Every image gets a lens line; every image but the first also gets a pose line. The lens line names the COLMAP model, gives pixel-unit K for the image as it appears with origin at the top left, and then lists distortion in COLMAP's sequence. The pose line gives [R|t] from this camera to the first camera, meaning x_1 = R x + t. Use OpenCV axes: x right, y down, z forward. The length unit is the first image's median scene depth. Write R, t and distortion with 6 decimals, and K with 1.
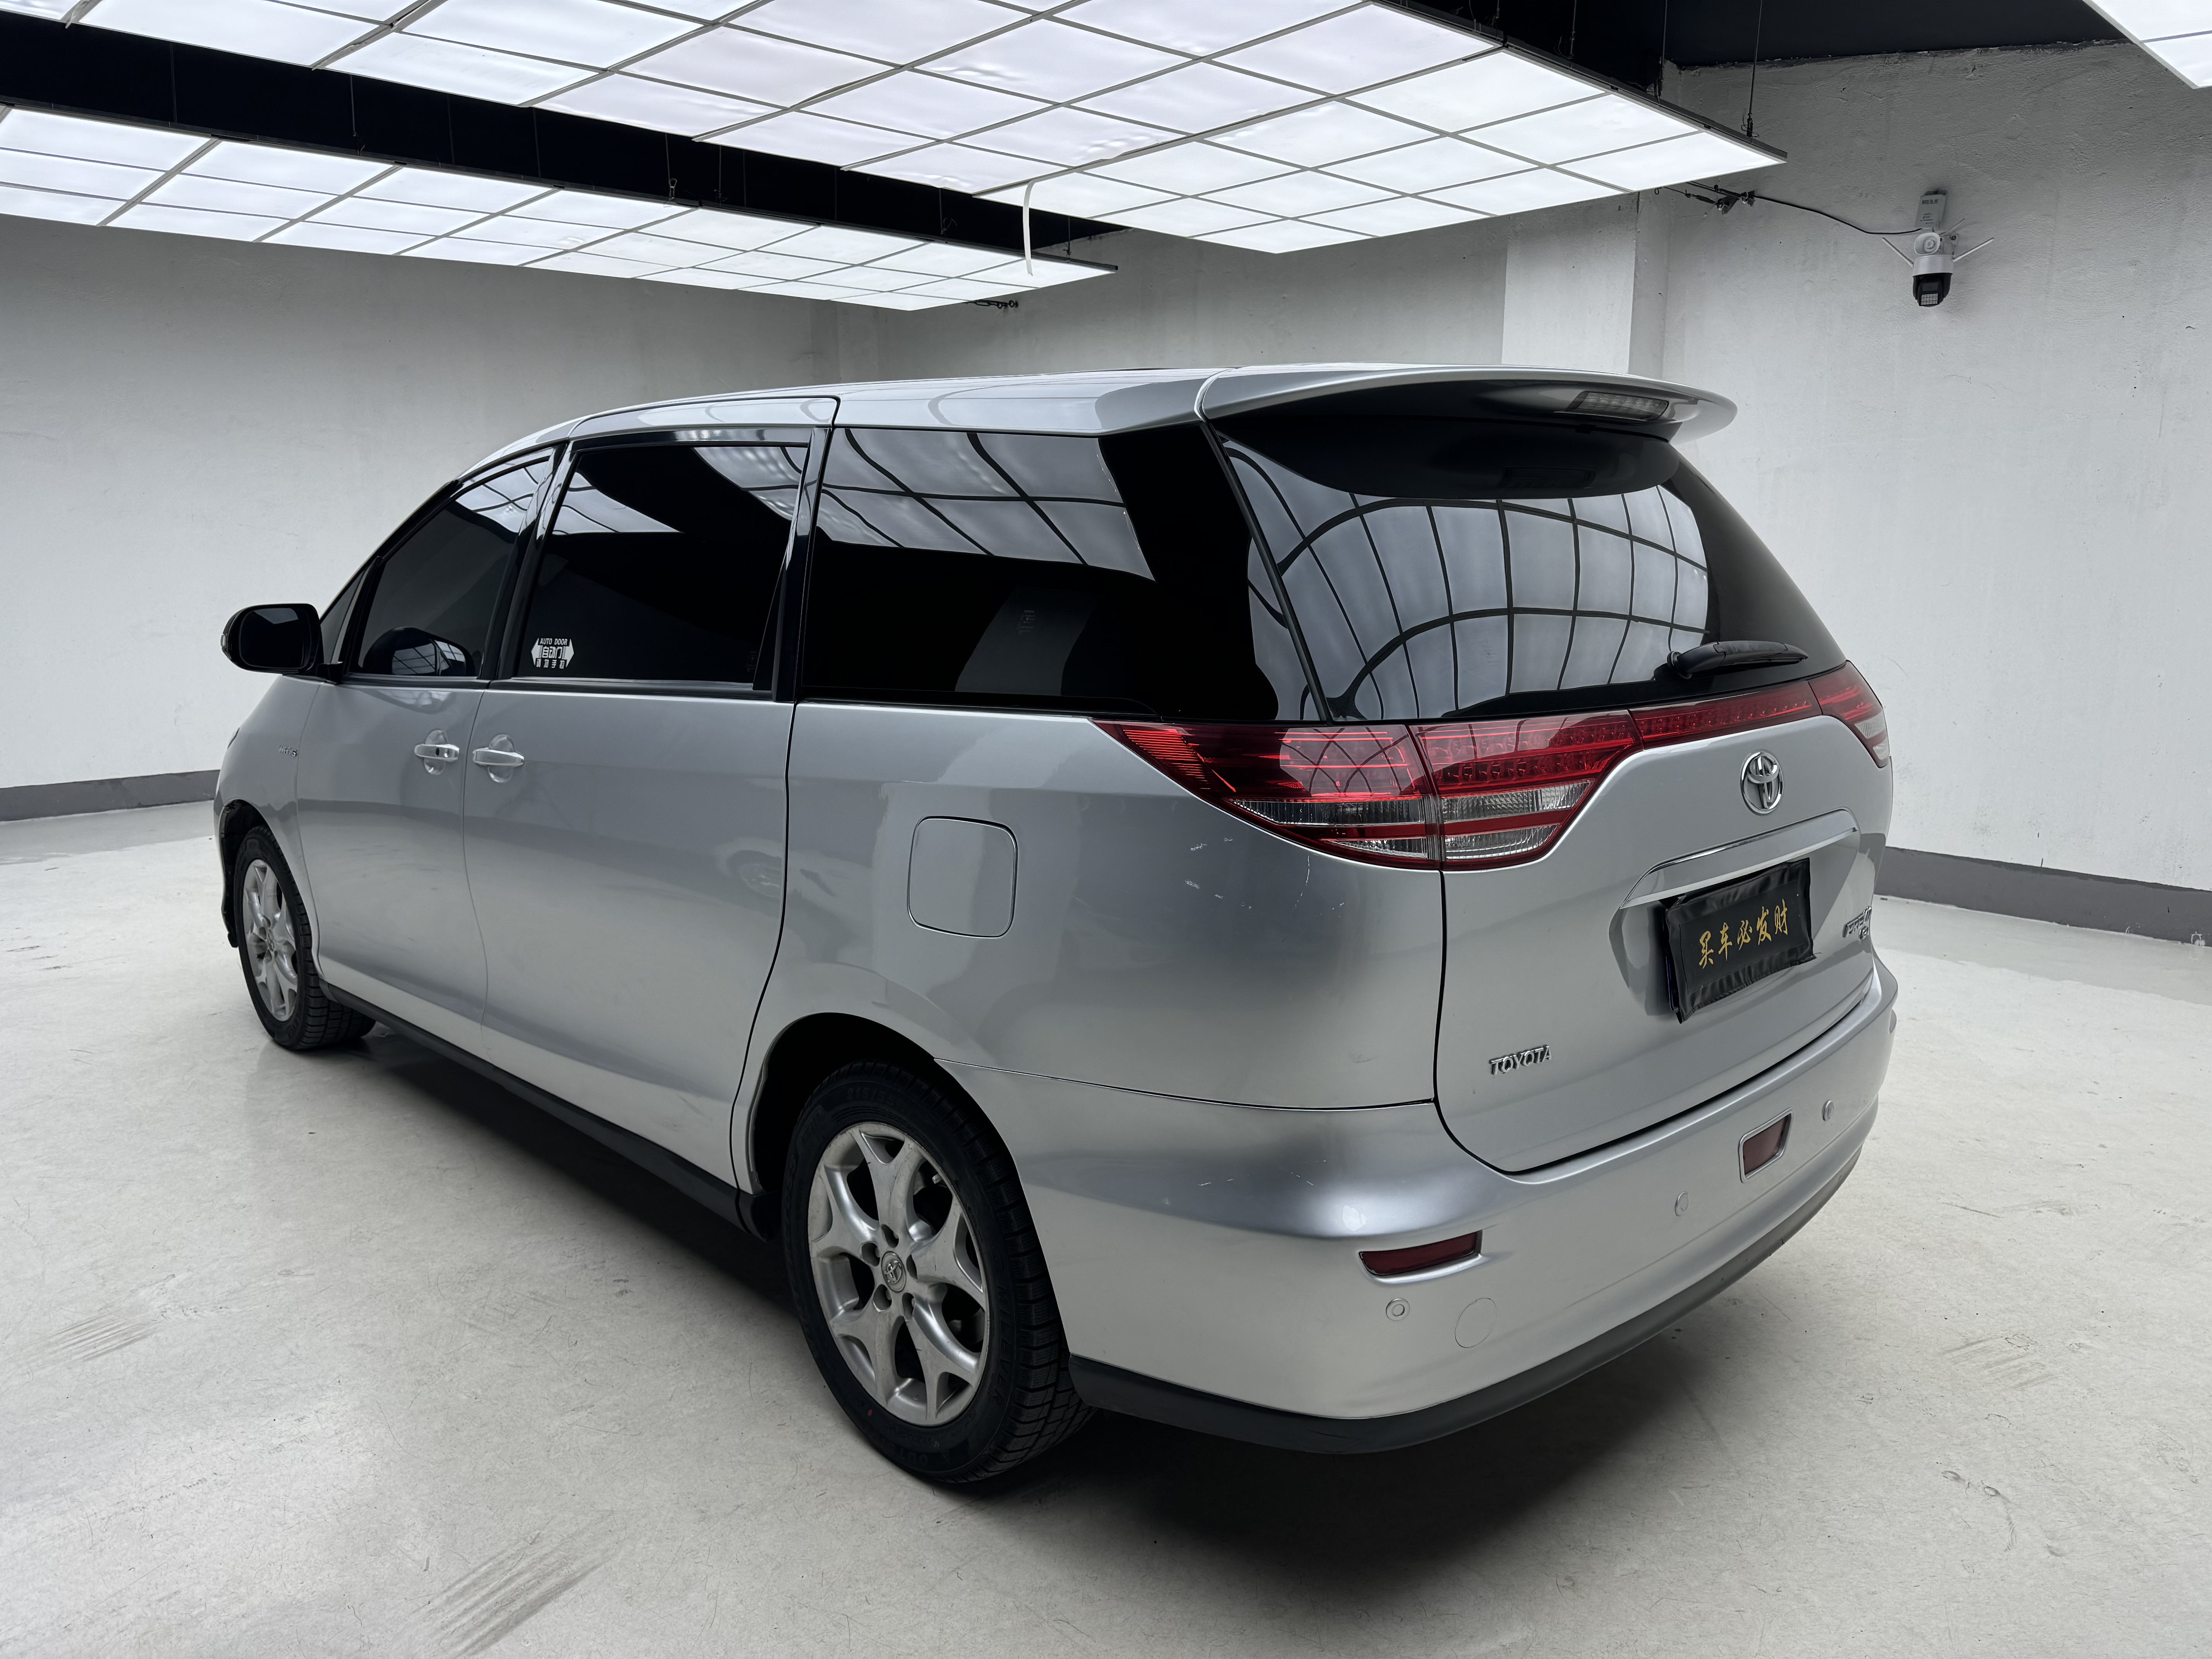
lens RADIAL K [[1564.5, 0, 1111.6], [0, 1564.5, 824.6], [0, 0, 1]] dist [0.035233, -0.033166]
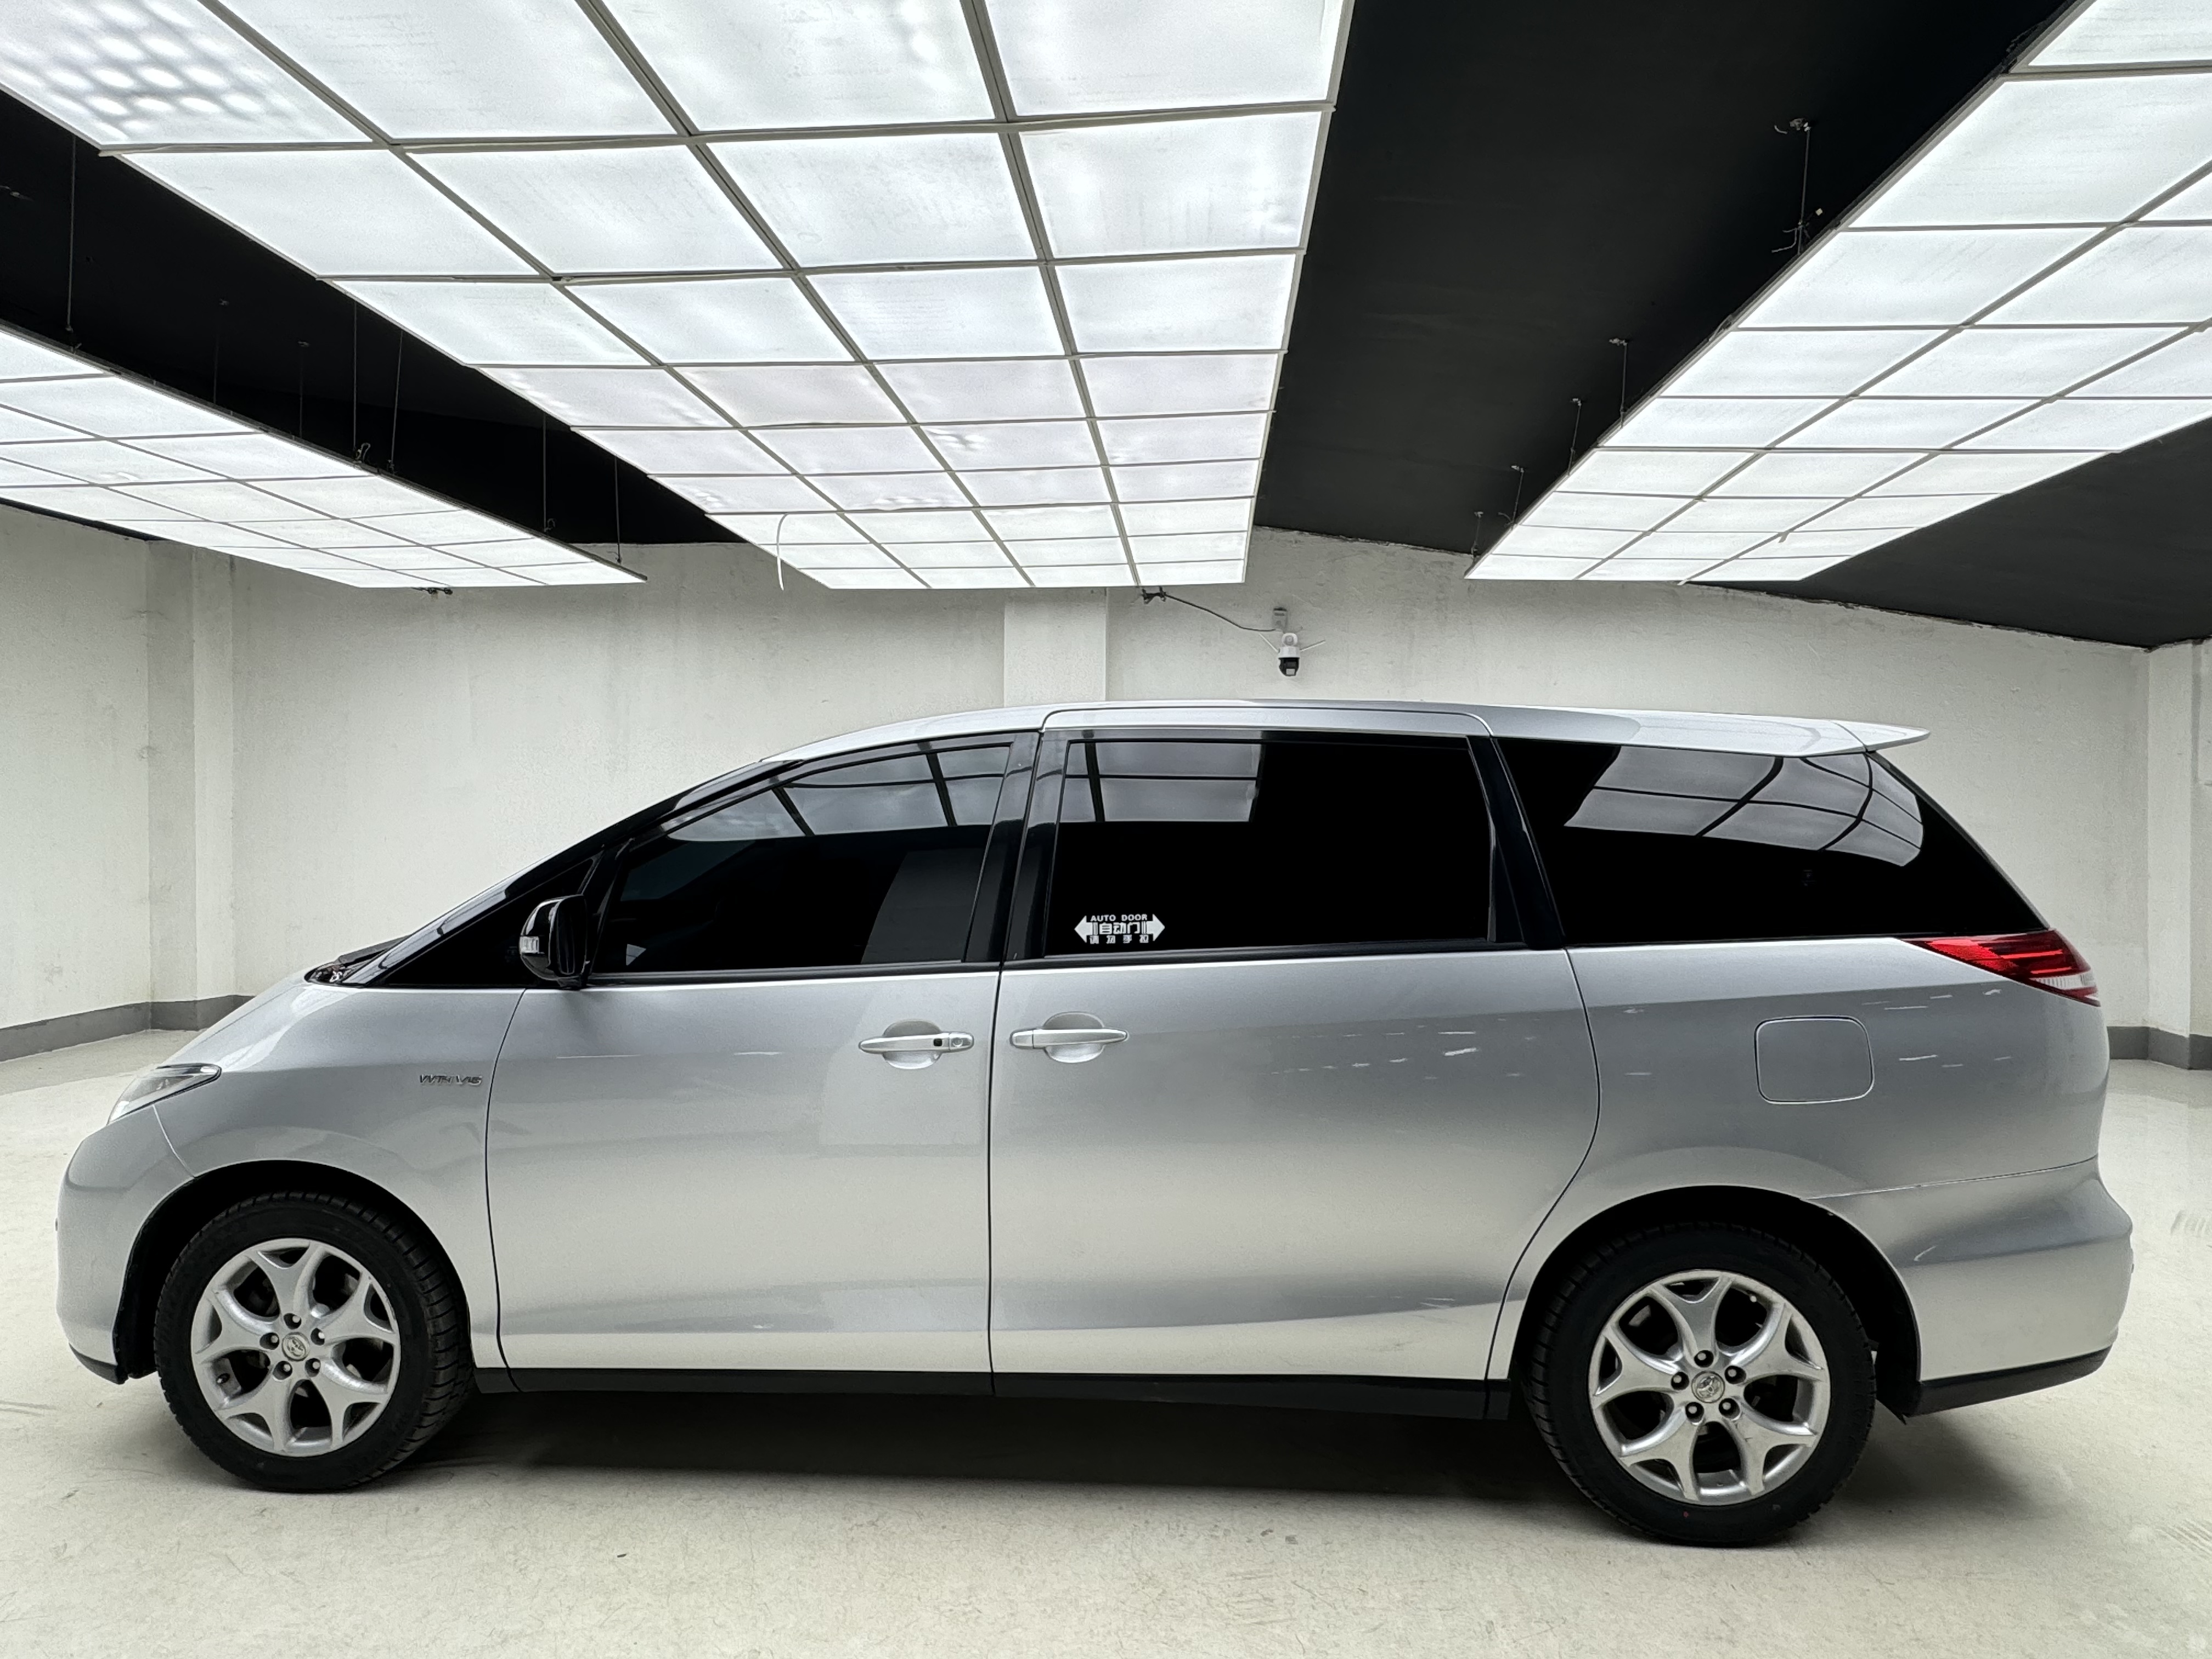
lens RADIAL K [[1233.8, 0, 1104.4], [0, 1233.8, 828.7], [0, 0, 1]] dist [0.000439, -0.001308]
pose [[0.742014, -0.007215, 0.670345, -0.878823], [0.116218, 0.986186, -0.118029, -0.076470], [-0.660233, 0.165485, 0.732603, 0.381798]]
